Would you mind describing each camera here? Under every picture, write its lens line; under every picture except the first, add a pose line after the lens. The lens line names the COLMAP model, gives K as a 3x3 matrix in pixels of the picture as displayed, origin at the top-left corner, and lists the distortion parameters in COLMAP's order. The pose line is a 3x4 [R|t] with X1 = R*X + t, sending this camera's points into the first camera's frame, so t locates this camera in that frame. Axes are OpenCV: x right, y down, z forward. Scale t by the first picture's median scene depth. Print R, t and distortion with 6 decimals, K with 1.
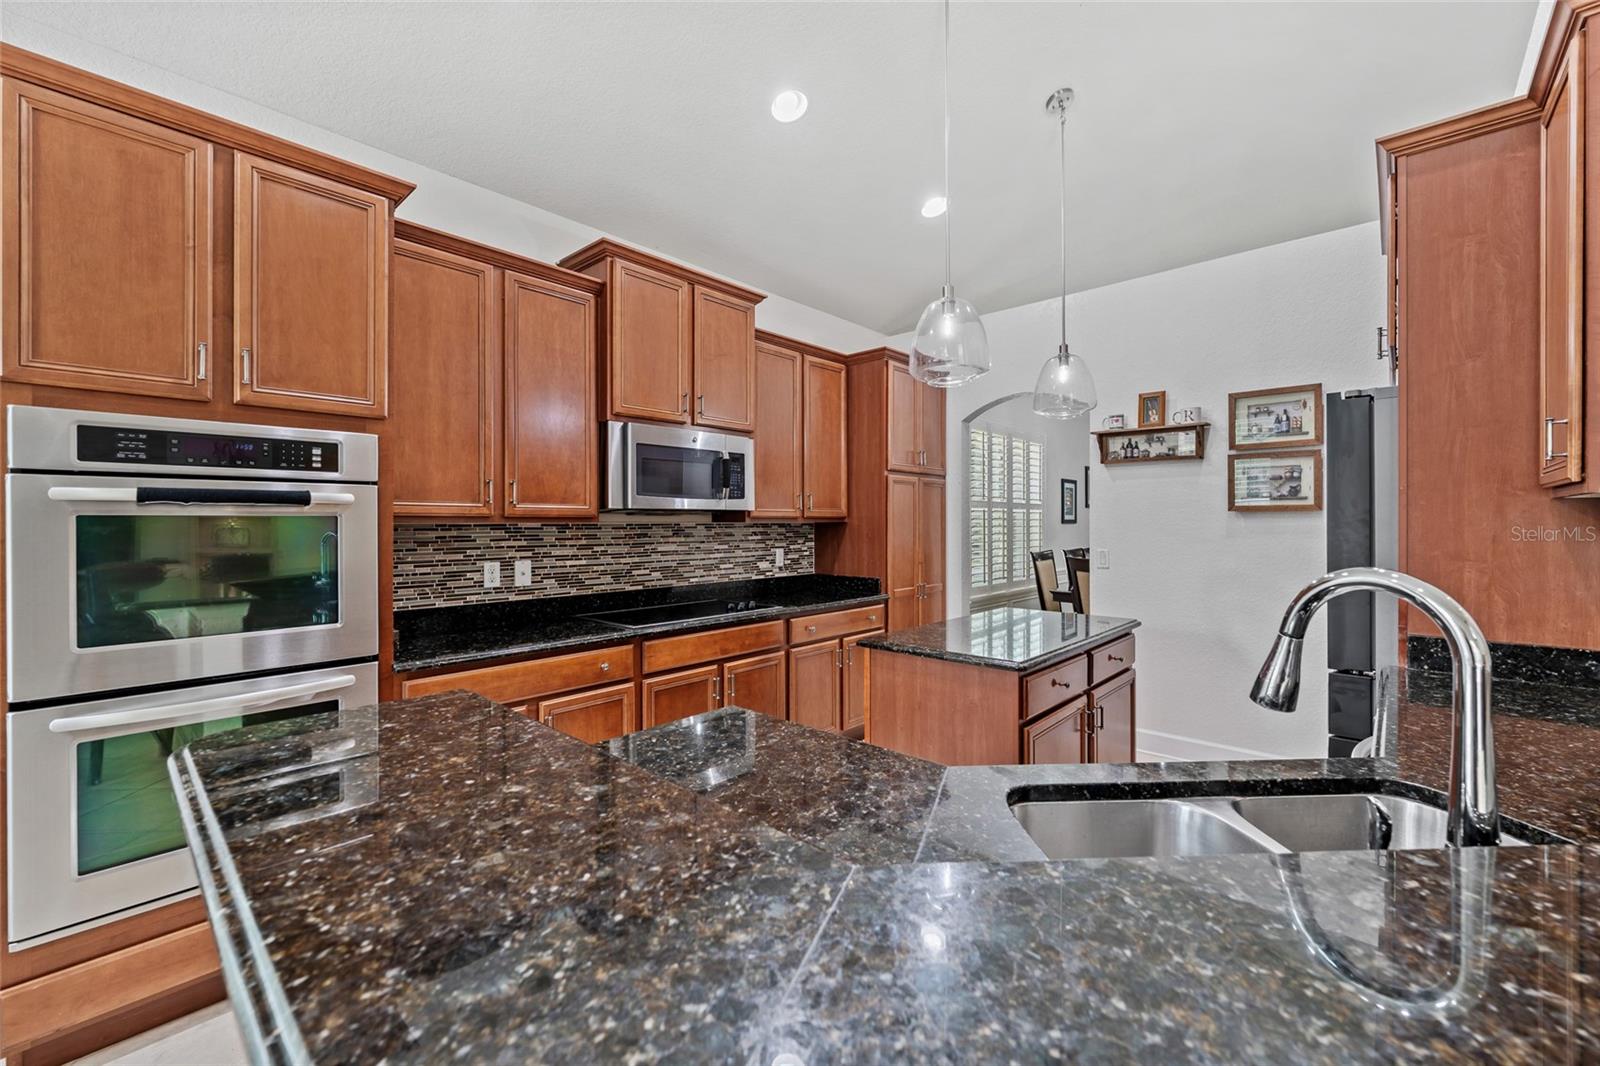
lens RADIAL K [[645.9, 0, 804.4], [0, 645.9, 522.9], [0, 0, 1]] dist [-0.000133, -0.000052]
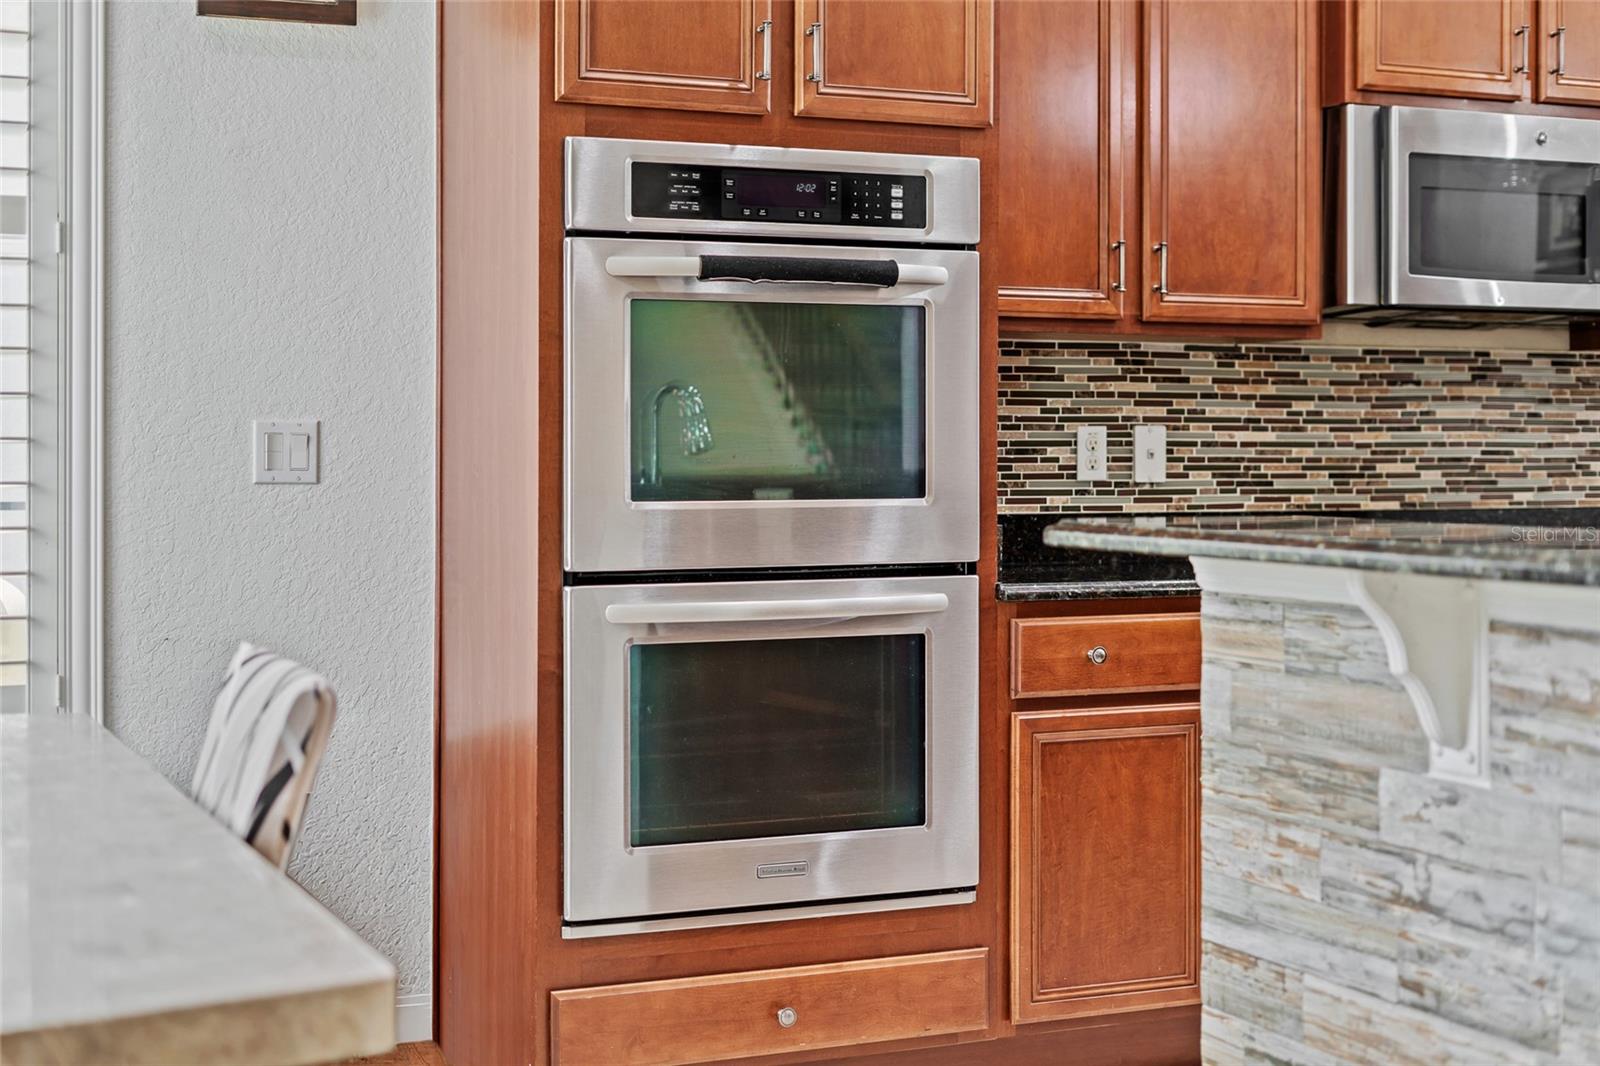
lens RADIAL K [[2334.9, 0, 799.3], [0, 2334.9, 447.7], [0, 0, 1]] dist [-0.004747, 0.035505]
pose [[0.916076, 0.004561, -0.400978, -0.007133], [-0.003549, 0.999988, 0.003267, 0.066773], [0.400988, -0.001570, 0.916082, -0.566800]]
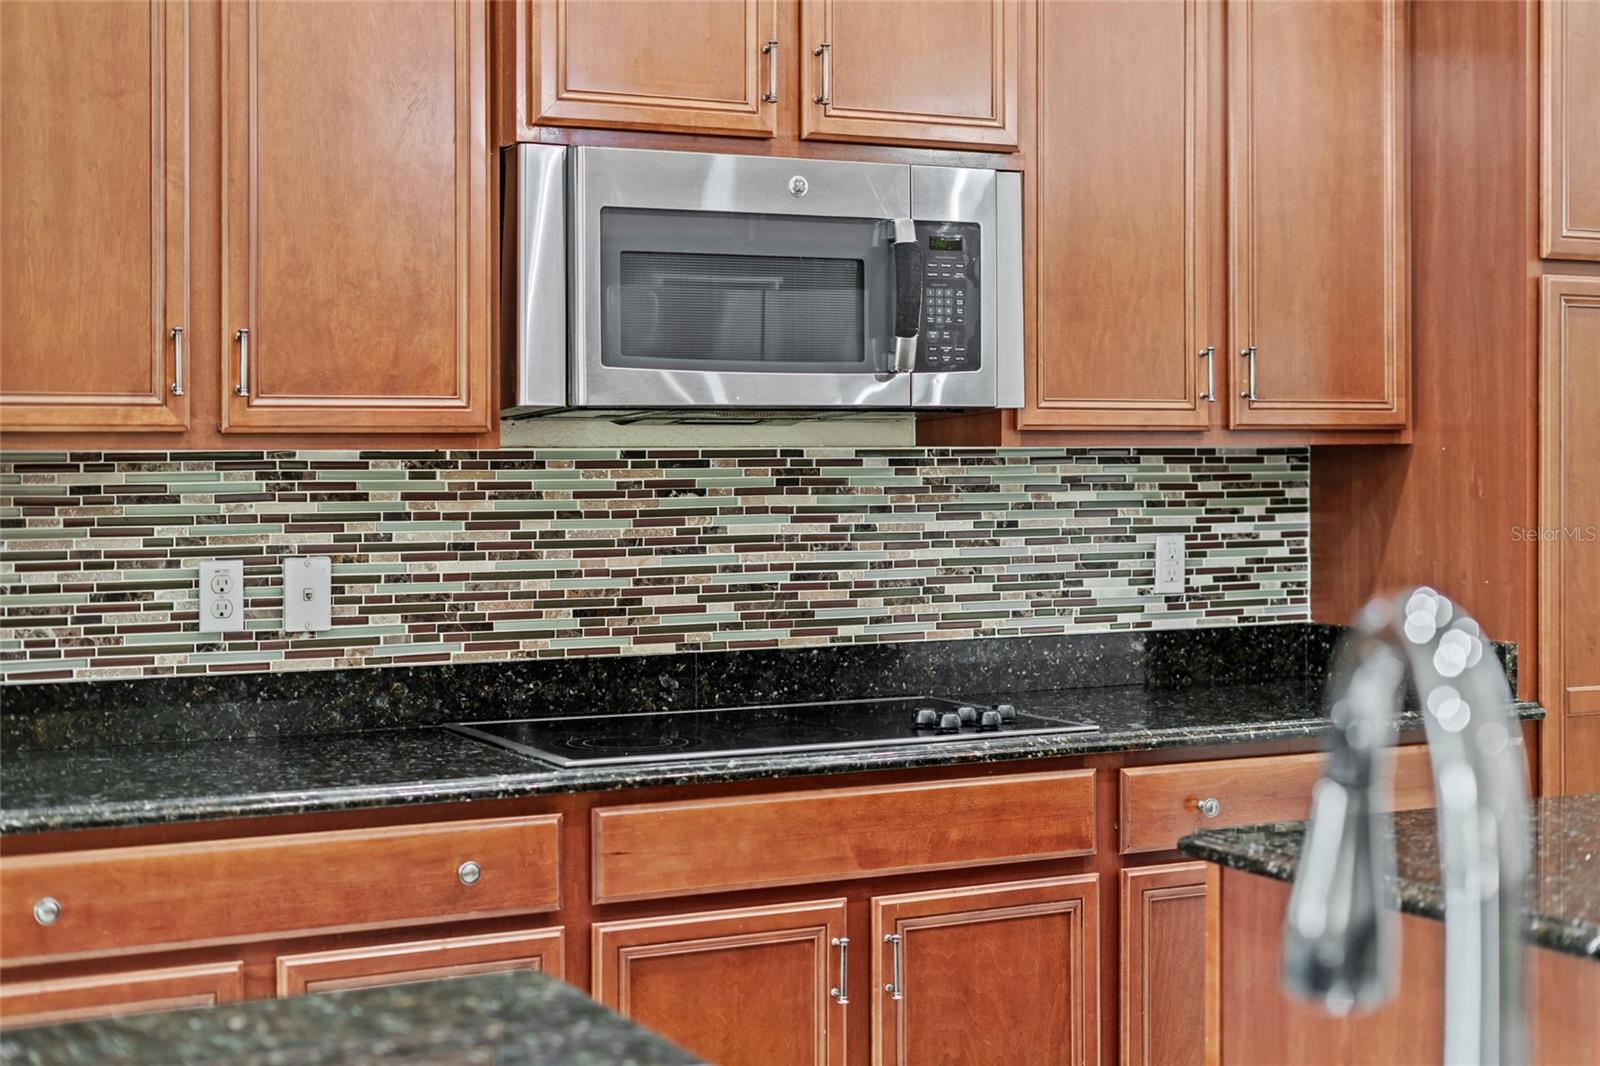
lens RADIAL K [[2334.9, 0, 799.3], [0, 2334.9, 447.7], [0, 0, 1]] dist [-0.004747, 0.035505]
pose [[0.936660, 0.000356, -0.350239, 0.241117], [0.000797, 0.999995, 0.003149, -0.004333], [0.350239, -0.003229, 0.936655, -0.078152]]
